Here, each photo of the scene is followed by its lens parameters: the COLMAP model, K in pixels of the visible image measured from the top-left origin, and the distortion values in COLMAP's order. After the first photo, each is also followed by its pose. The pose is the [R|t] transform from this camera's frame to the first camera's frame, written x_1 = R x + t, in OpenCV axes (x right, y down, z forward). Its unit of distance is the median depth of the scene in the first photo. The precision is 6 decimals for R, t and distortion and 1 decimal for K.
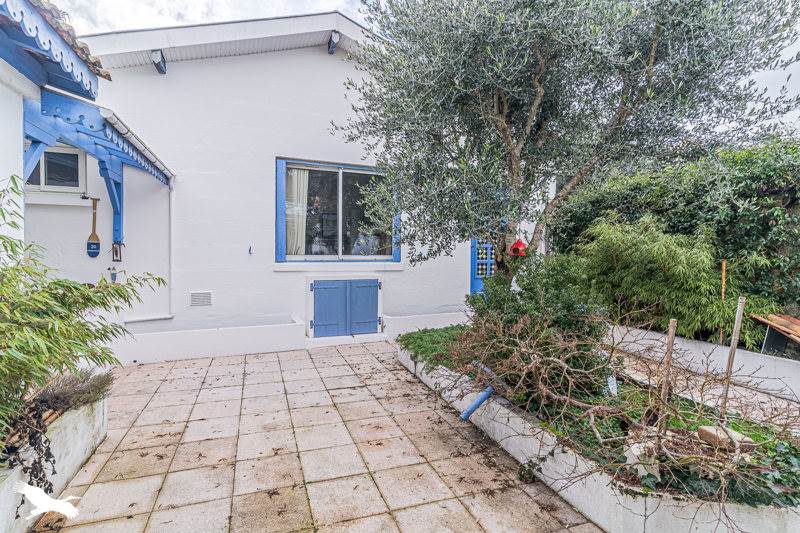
lens RADIAL K [[400.1, 0, 396.0], [0, 400.1, 263.9], [0, 0, 1]] dist [0.000666, -0.000110]
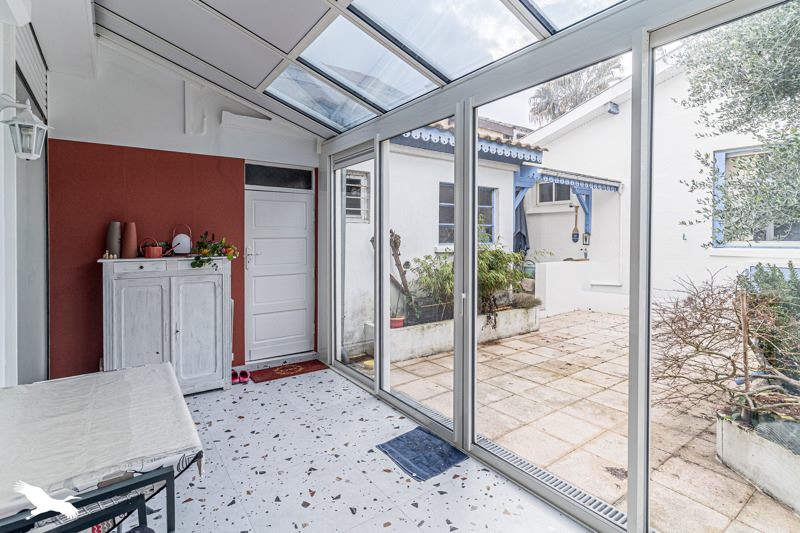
lens RADIAL K [[400.1, 0, 396.0], [0, 400.1, 263.9], [0, 0, 1]] dist [0.000666, -0.000110]
pose [[0.282263, 0.051545, -0.957951, 0.737185], [-0.021945, 0.998641, 0.047268, 0.012525], [0.959086, 0.007680, 0.283011, -0.197222]]
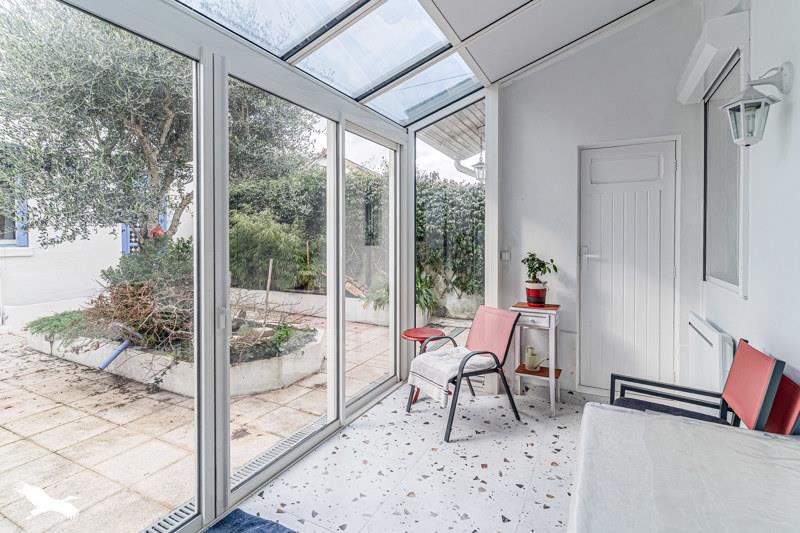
lens RADIAL K [[388.1, 0, 400.0], [0, 388.1, 244.7], [0, 0, 1]] dist [-0.001320, -0.000563]
pose [[0.712711, -0.020062, 0.701171, -0.007886], [0.023013, 0.999722, 0.005212, 0.009247], [-0.701080, 0.012422, 0.712974, -0.407619]]
